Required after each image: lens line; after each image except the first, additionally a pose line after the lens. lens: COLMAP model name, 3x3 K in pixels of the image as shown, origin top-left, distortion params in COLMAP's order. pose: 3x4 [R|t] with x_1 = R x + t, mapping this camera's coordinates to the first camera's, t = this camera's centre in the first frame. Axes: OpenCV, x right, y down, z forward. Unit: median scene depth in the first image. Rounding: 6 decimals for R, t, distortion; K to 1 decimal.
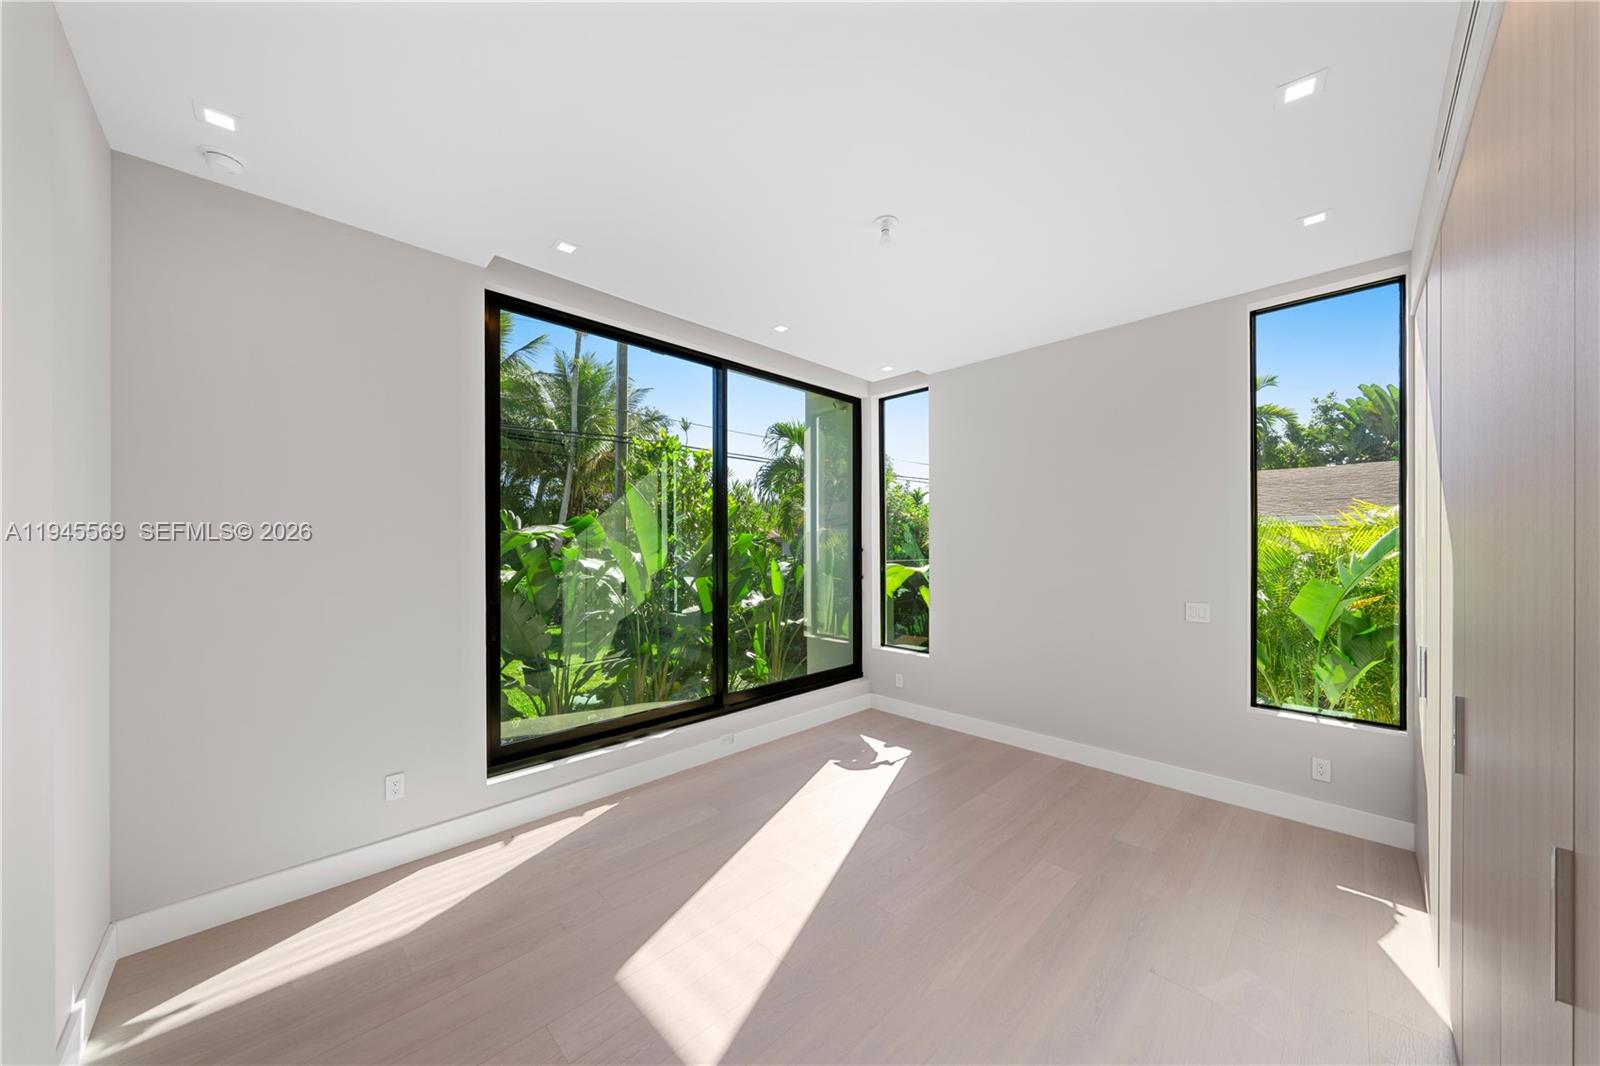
lens RADIAL K [[543.4, 0, 794.9], [0, 543.4, 541.9], [0, 0, 1]] dist [-0.002124, -0.000625]
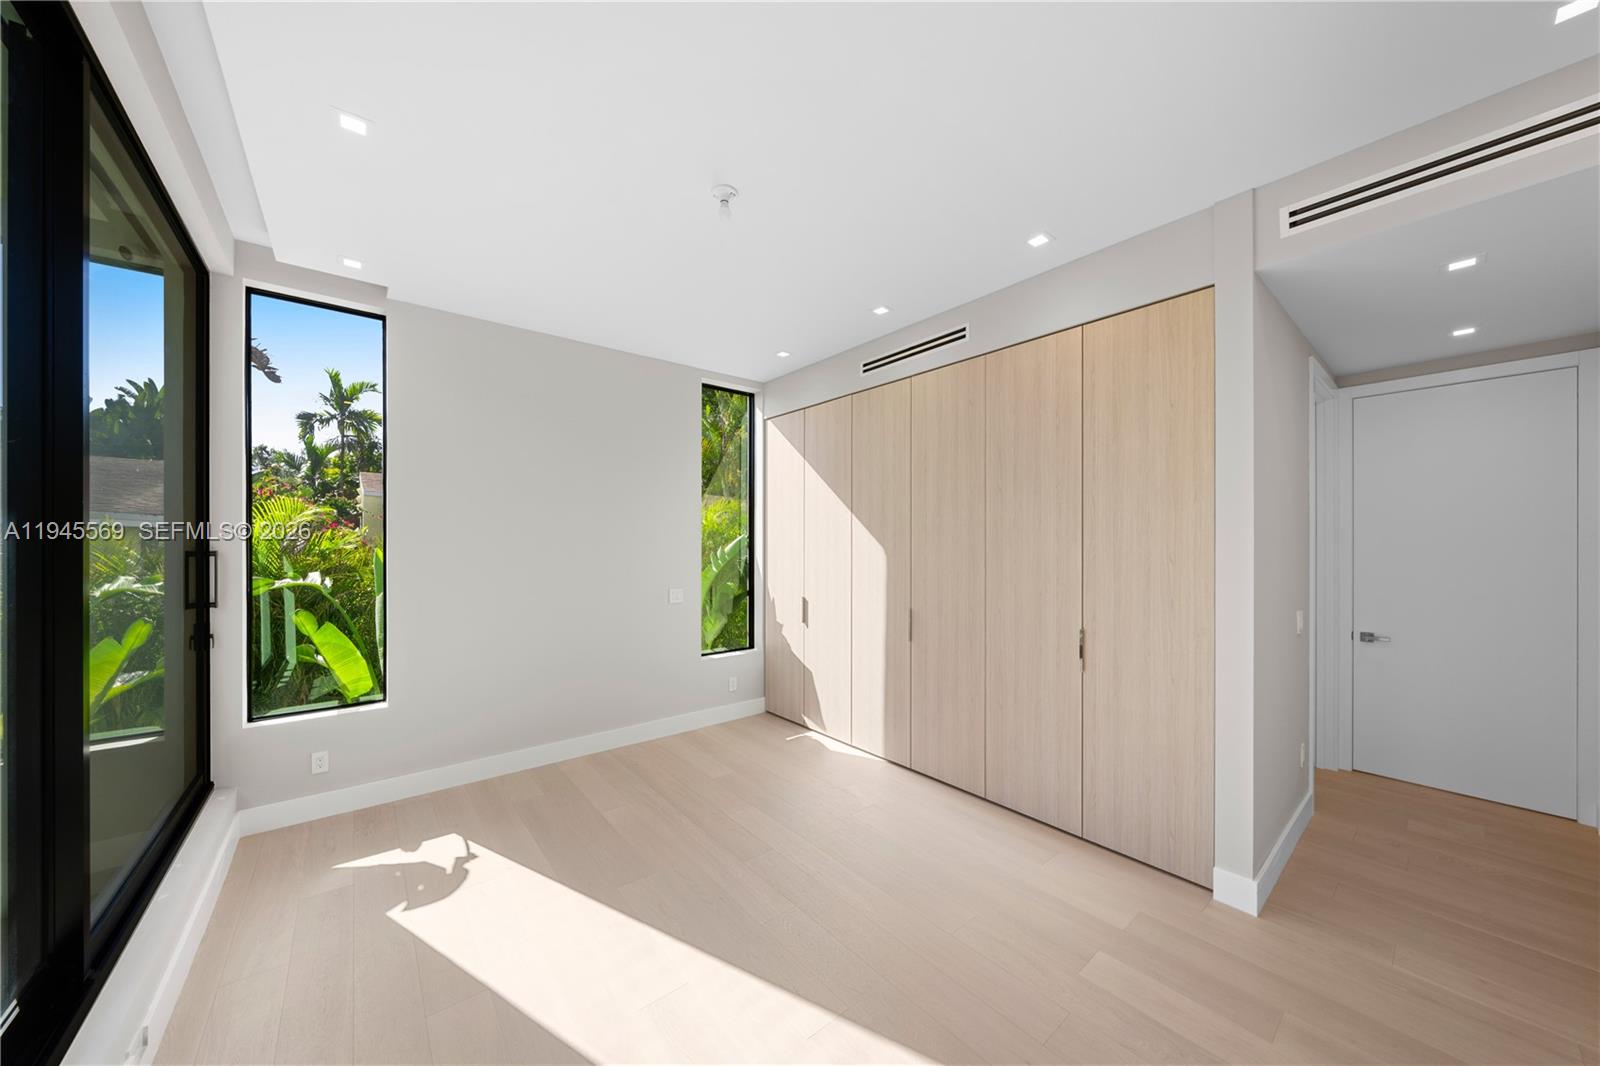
lens RADIAL K [[543.4, 0, 788.4], [0, 543.4, 542.4], [0, 0, 1]] dist [-0.002124, -0.000625]
pose [[0.097405, 0.003590, 0.995238, -0.489786], [-0.005757, 0.999979, -0.003044, 0.002601], [-0.995228, -0.005433, 0.097423, 0.535049]]
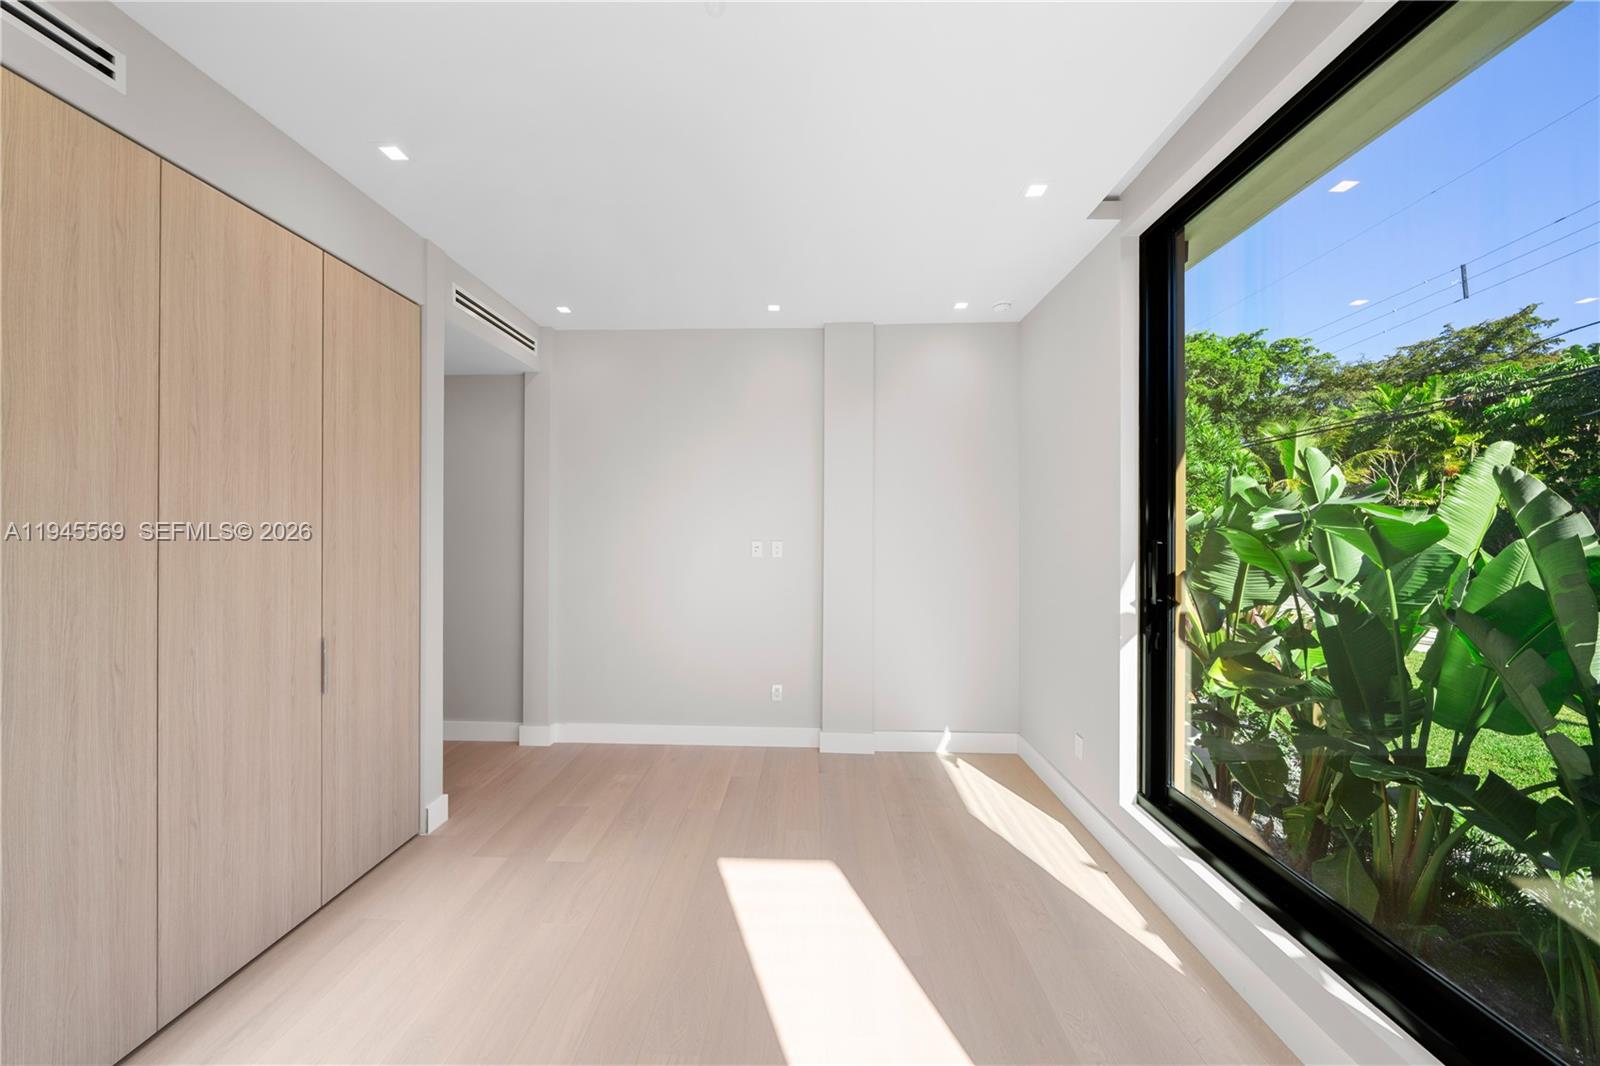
lens RADIAL K [[543.4, 0, 794.3], [0, 543.4, 531.3], [0, 0, 1]] dist [-0.002124, -0.000625]
pose [[-0.721527, -0.002974, -0.692380, 0.334786], [0.000282, 0.999989, -0.004590, 0.003186], [0.692386, -0.003507, -0.721519, 0.979305]]
